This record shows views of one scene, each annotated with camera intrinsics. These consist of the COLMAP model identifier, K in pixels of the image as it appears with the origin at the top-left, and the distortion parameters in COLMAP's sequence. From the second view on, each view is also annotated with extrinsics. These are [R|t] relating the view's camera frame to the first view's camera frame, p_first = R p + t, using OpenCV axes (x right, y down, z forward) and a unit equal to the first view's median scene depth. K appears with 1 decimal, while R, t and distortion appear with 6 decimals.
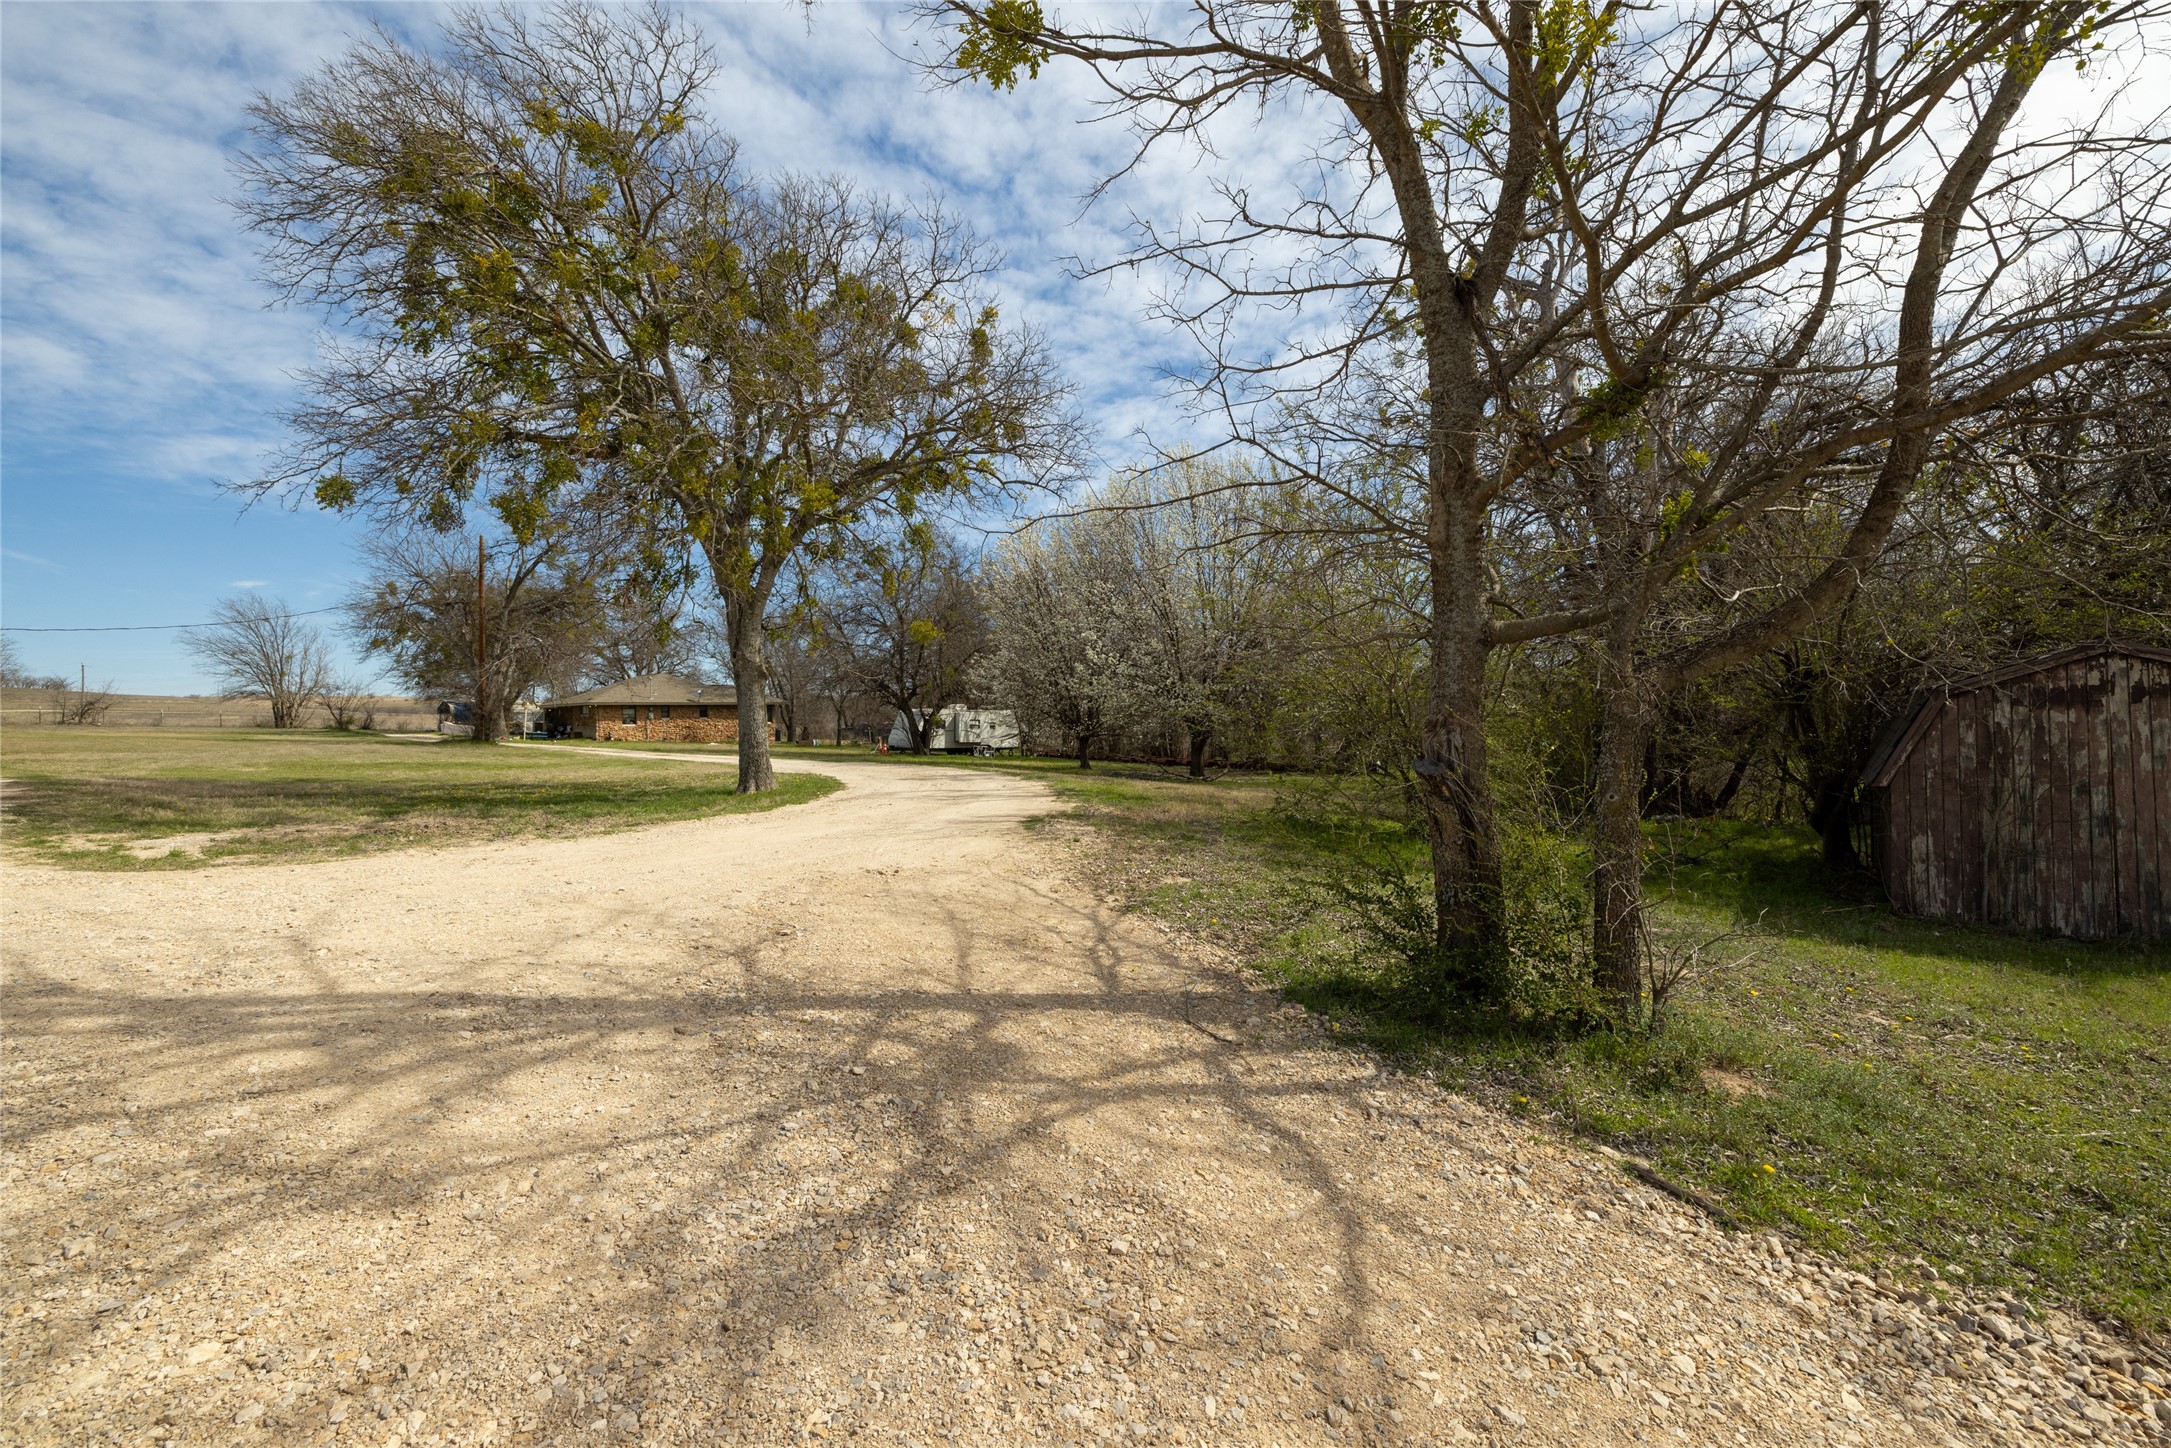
lens RADIAL K [[928.6, 0, 1086.2], [0, 928.6, 721.1], [0, 0, 1]] dist [0.001034, 0.000028]
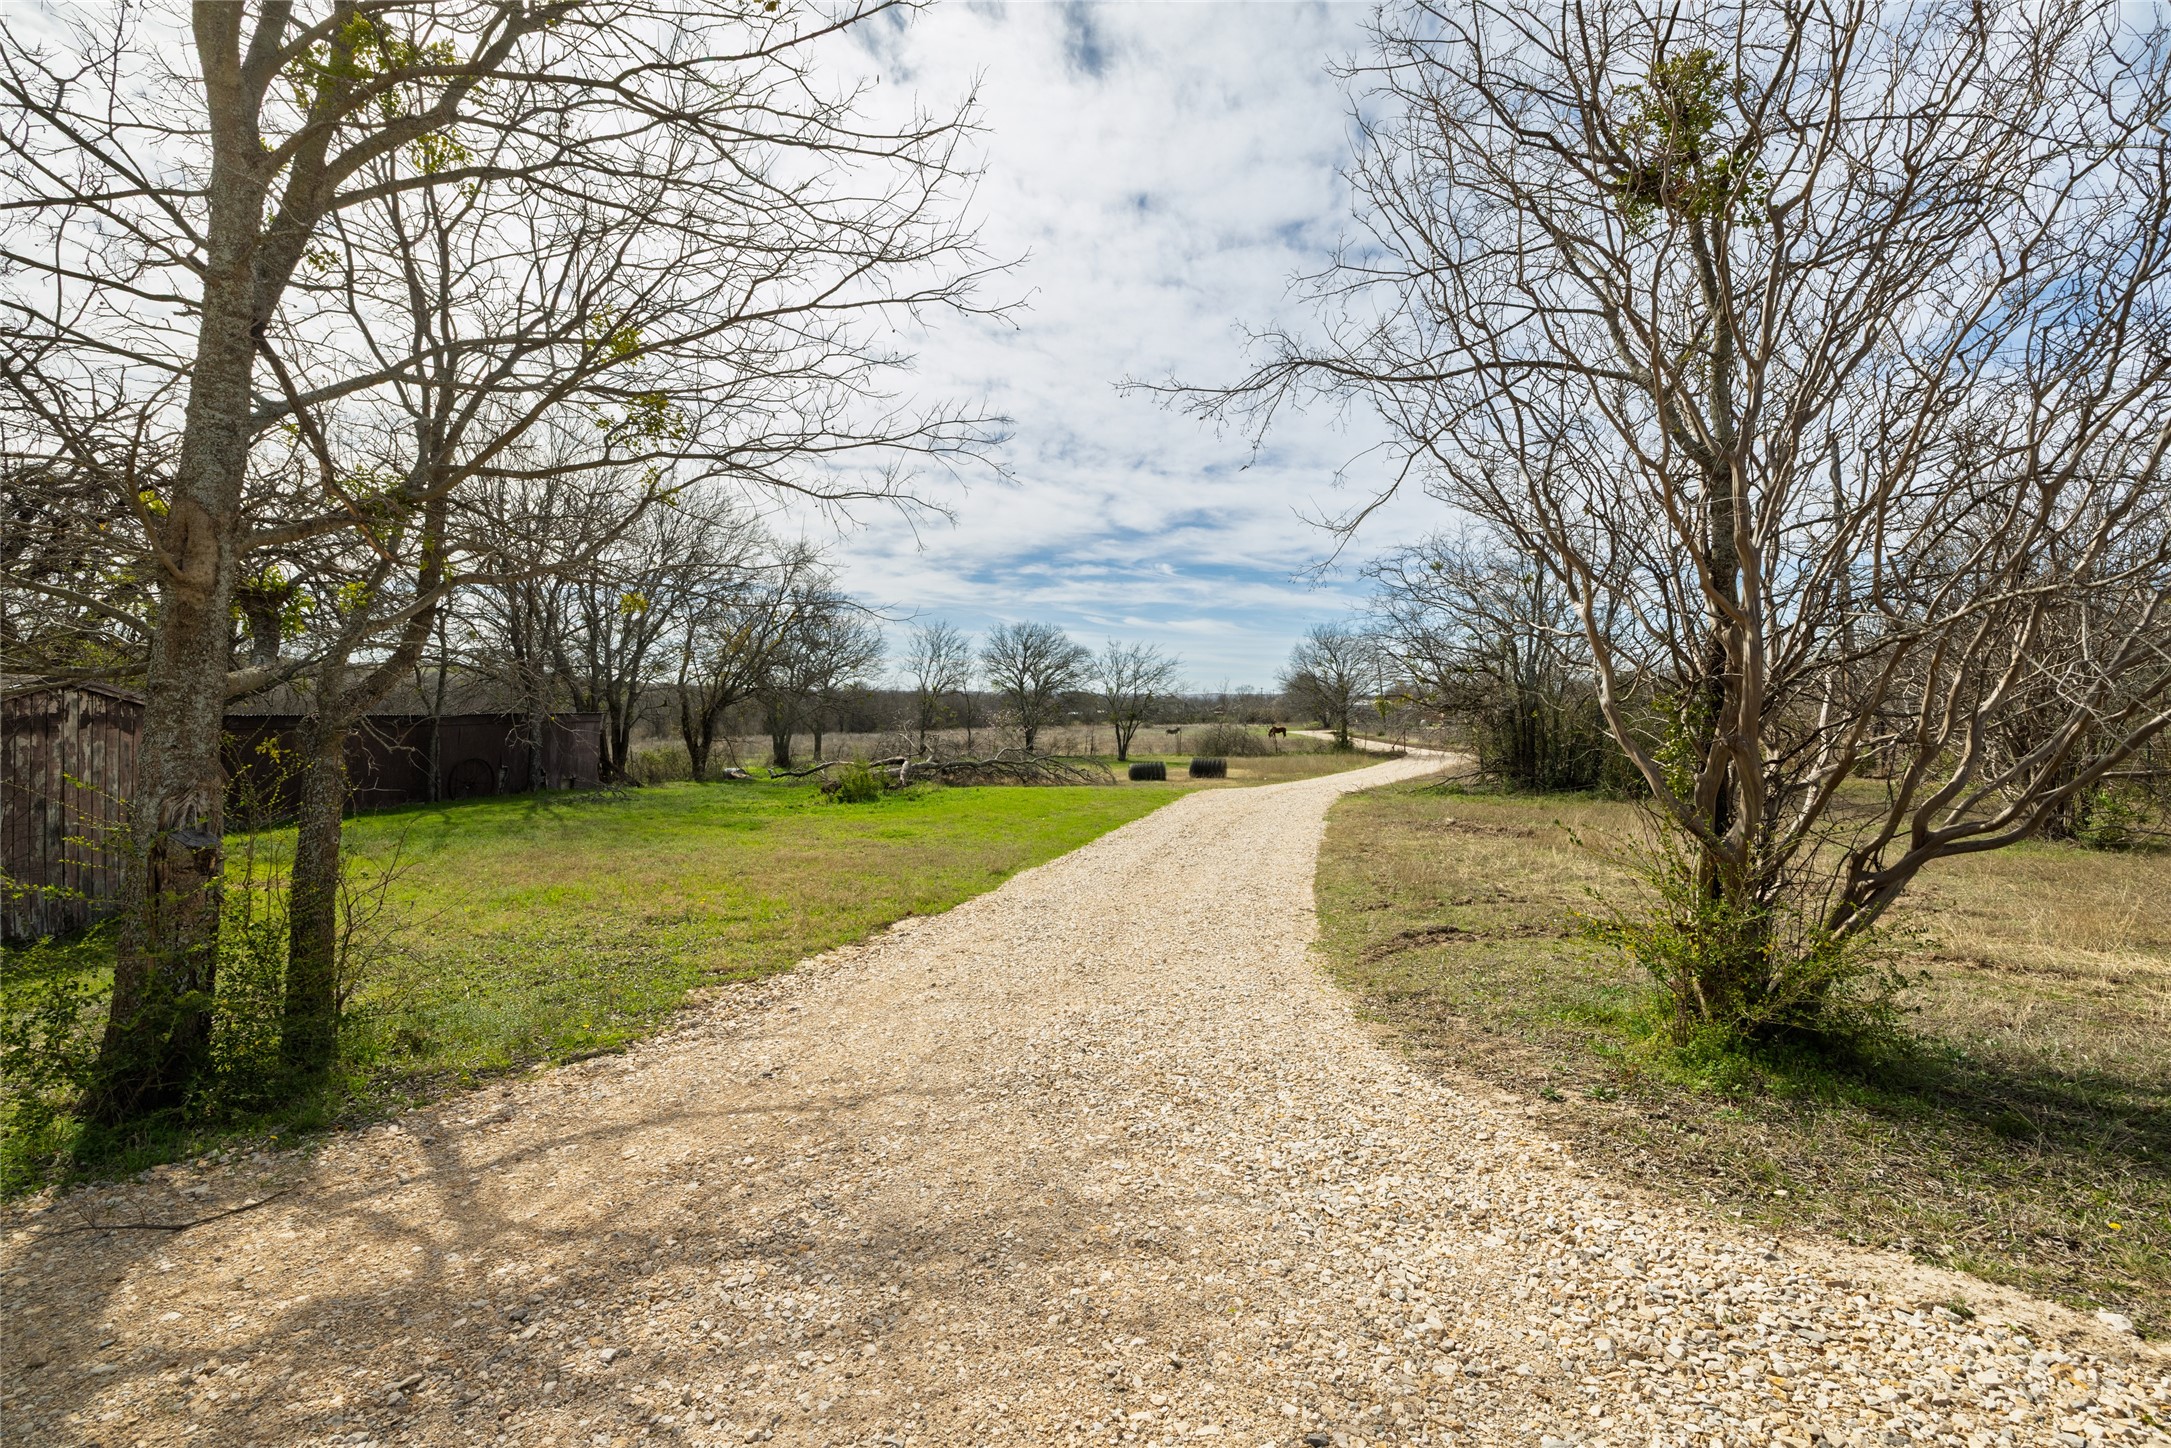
lens RADIAL K [[928.6, 0, 1085.8], [0, 928.6, 715.8], [0, 0, 1]] dist [0.001034, 0.000028]
pose [[-0.509487, -0.012928, 0.860381, -0.558243], [-0.000098, 0.999888, 0.014967, -0.053972], [-0.860478, 0.007541, -0.509432, 0.500393]]
